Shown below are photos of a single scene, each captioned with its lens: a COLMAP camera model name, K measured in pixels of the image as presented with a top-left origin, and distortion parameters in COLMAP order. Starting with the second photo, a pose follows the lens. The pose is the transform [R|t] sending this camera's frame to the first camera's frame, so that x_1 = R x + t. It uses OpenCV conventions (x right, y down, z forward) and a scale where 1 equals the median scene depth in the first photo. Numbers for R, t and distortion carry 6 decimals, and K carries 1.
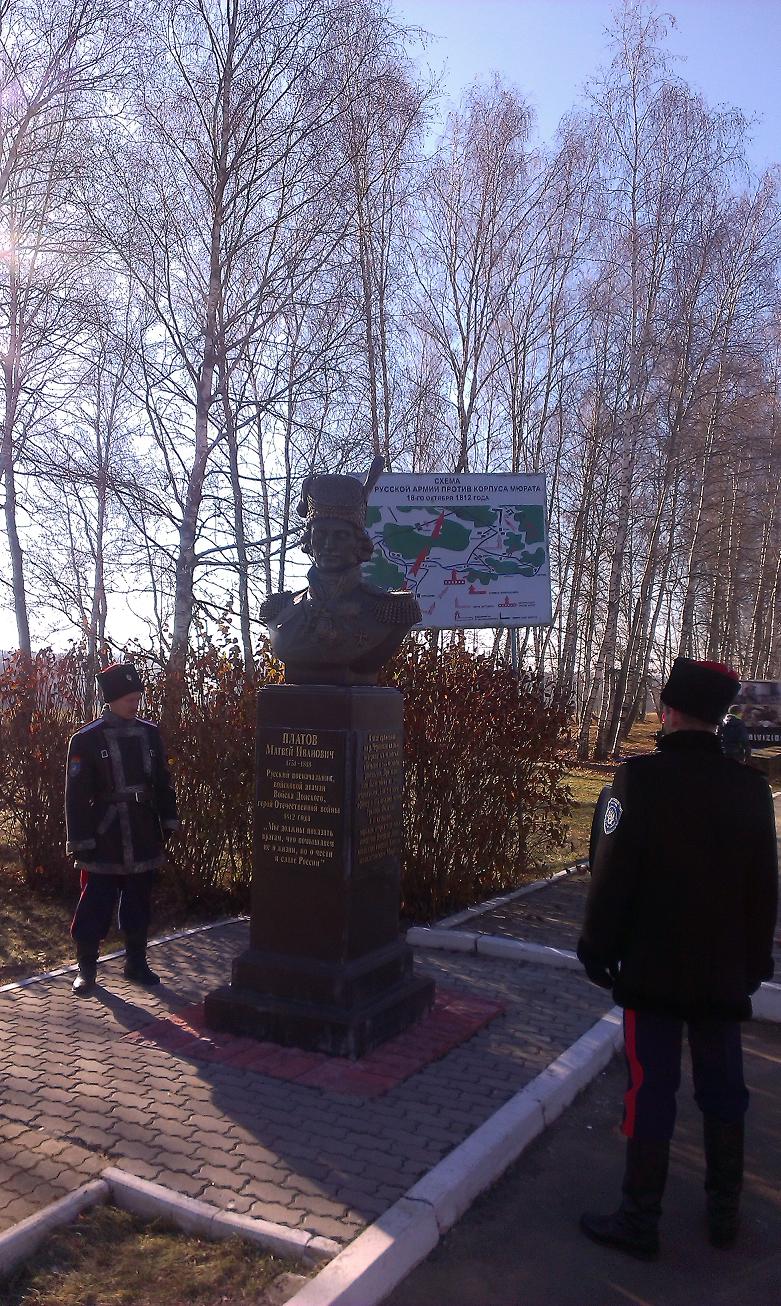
lens RADIAL K [[1044.8, 0, 389.8], [0, 1044.8, 623.5], [0, 0, 1]] dist [0.116297, -0.205480]
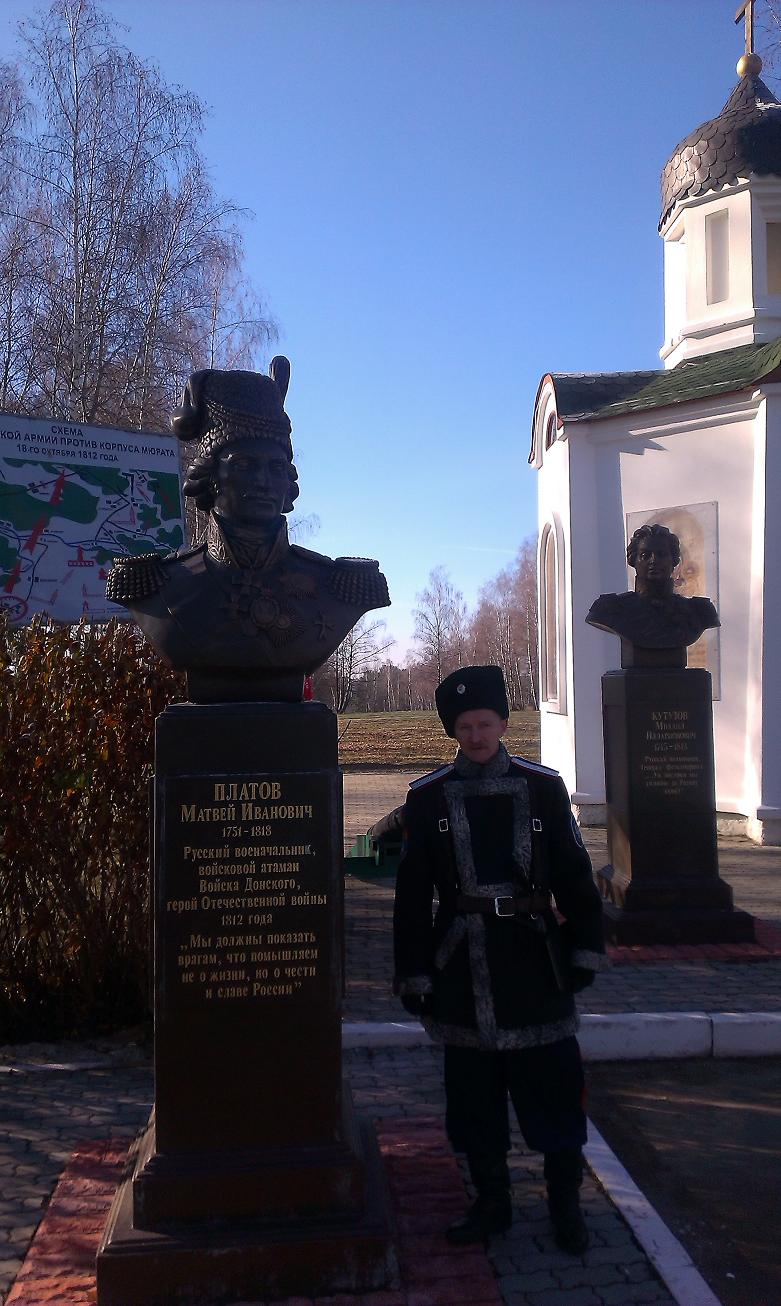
lens RADIAL K [[1044.8, 0, 389.8], [0, 1044.8, 623.5], [0, 0, 1]] dist [0.116297, -0.205480]
pose [[0.822320, -0.002564, 0.569019, -0.349035], [0.004023, 0.999991, -0.001308, 0.012083], [-0.569011, 0.003365, 0.822323, 0.419950]]
